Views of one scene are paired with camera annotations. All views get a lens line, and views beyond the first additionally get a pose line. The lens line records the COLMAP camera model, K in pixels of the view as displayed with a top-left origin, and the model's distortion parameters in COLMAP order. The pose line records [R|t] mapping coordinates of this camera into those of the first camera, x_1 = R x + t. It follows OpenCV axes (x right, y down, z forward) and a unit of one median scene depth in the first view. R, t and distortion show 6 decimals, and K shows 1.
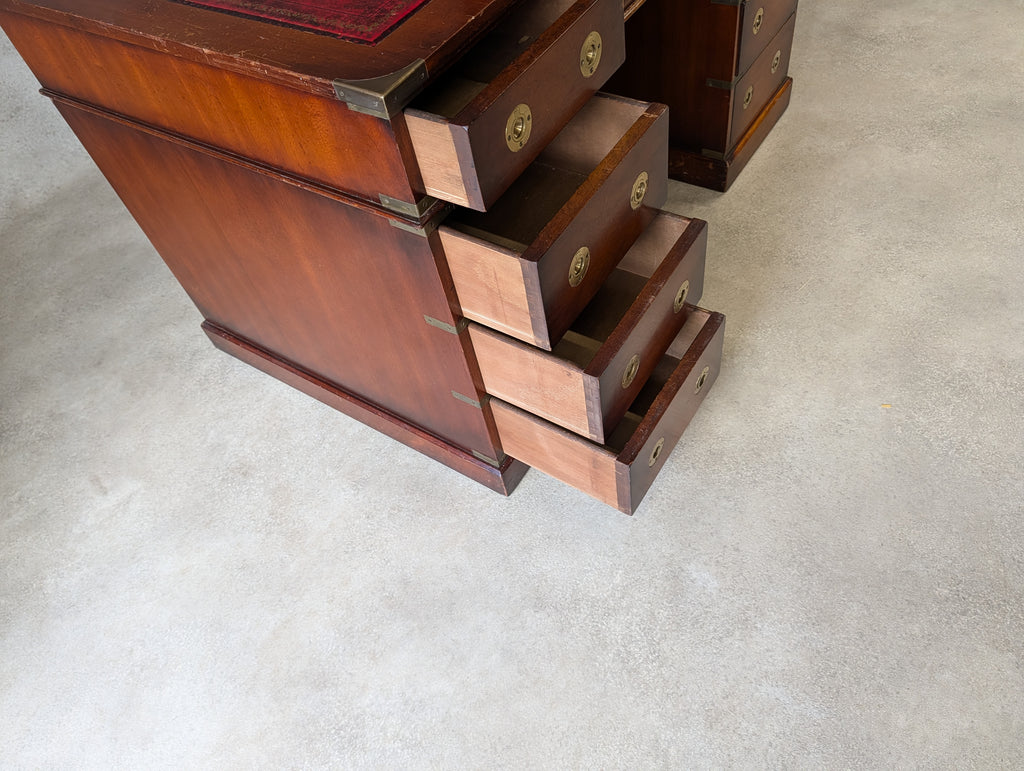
lens RADIAL K [[745.3, 0, 517.1], [0, 745.3, 388.2], [0, 0, 1]] dist [-0.000292, -0.007396]
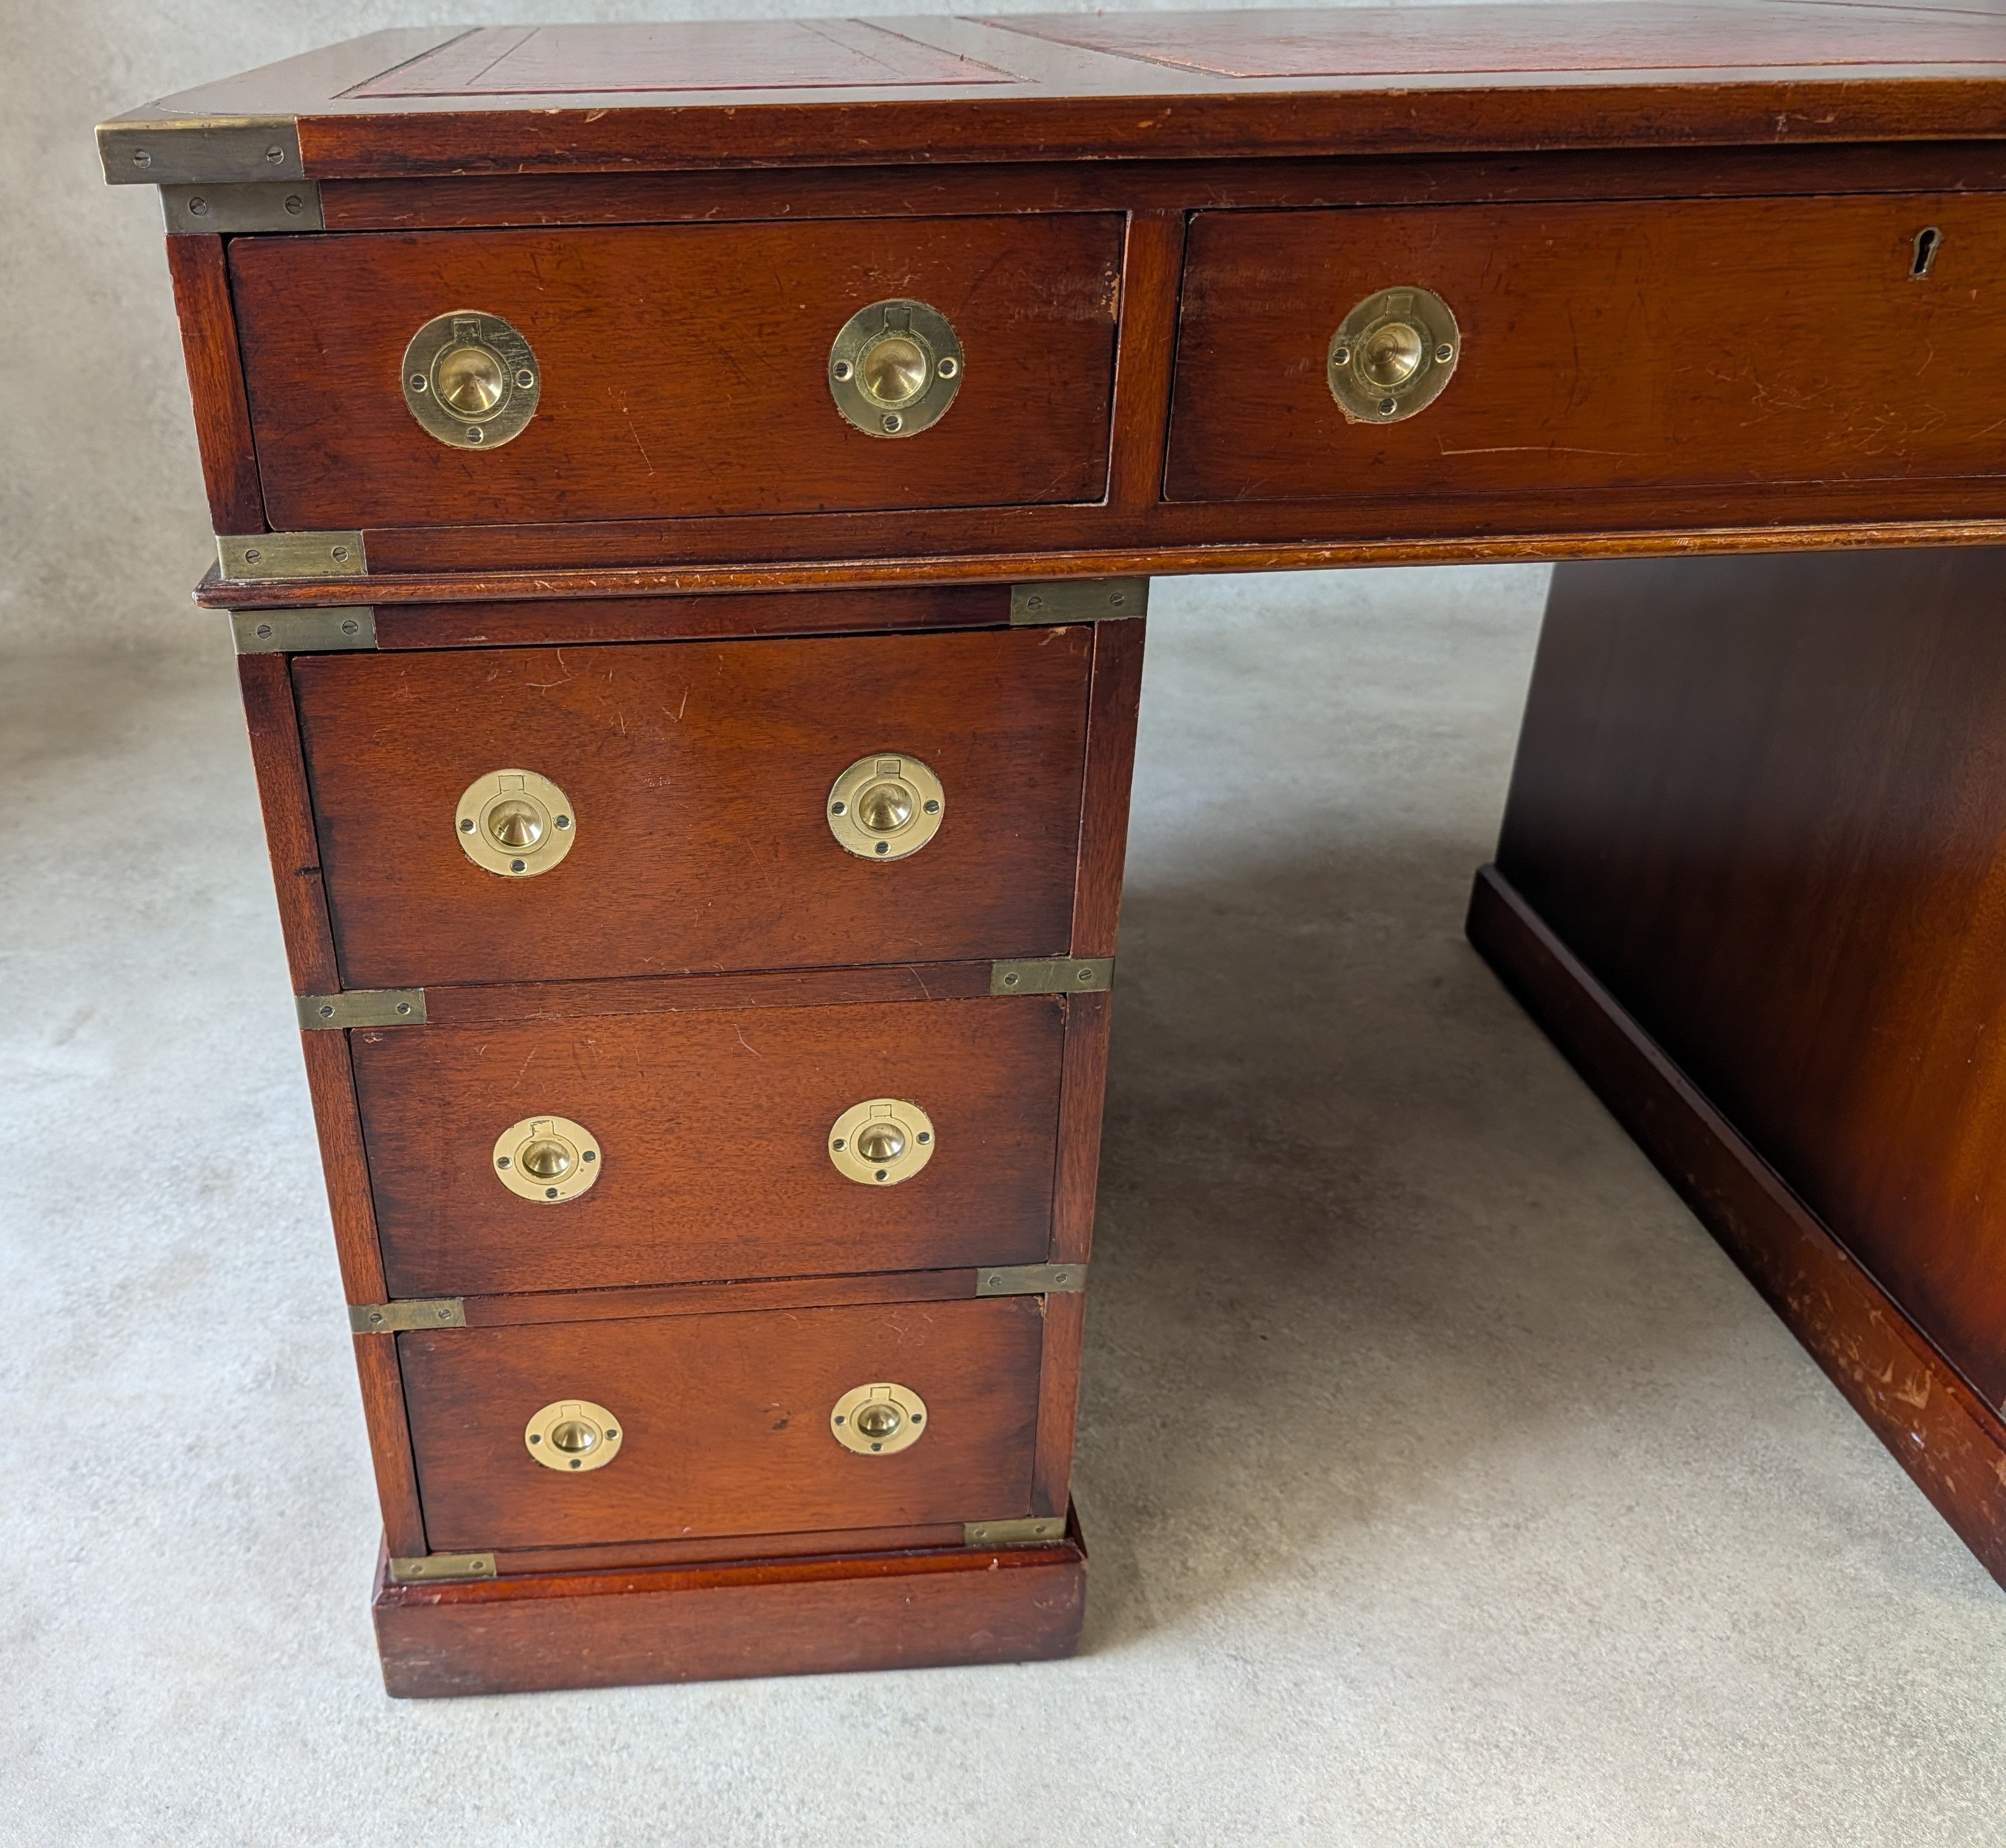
lens RADIAL K [[1791.2, 0, 759.4], [0, 1791.2, 940.2], [0, 0, 1]] dist [0.003570, -0.004932]
pose [[0.594038, 0.500710, -0.629609, 0.366052], [-0.676914, 0.734009, -0.054934, -0.137593], [0.434633, 0.458824, 0.774968, 0.329396]]
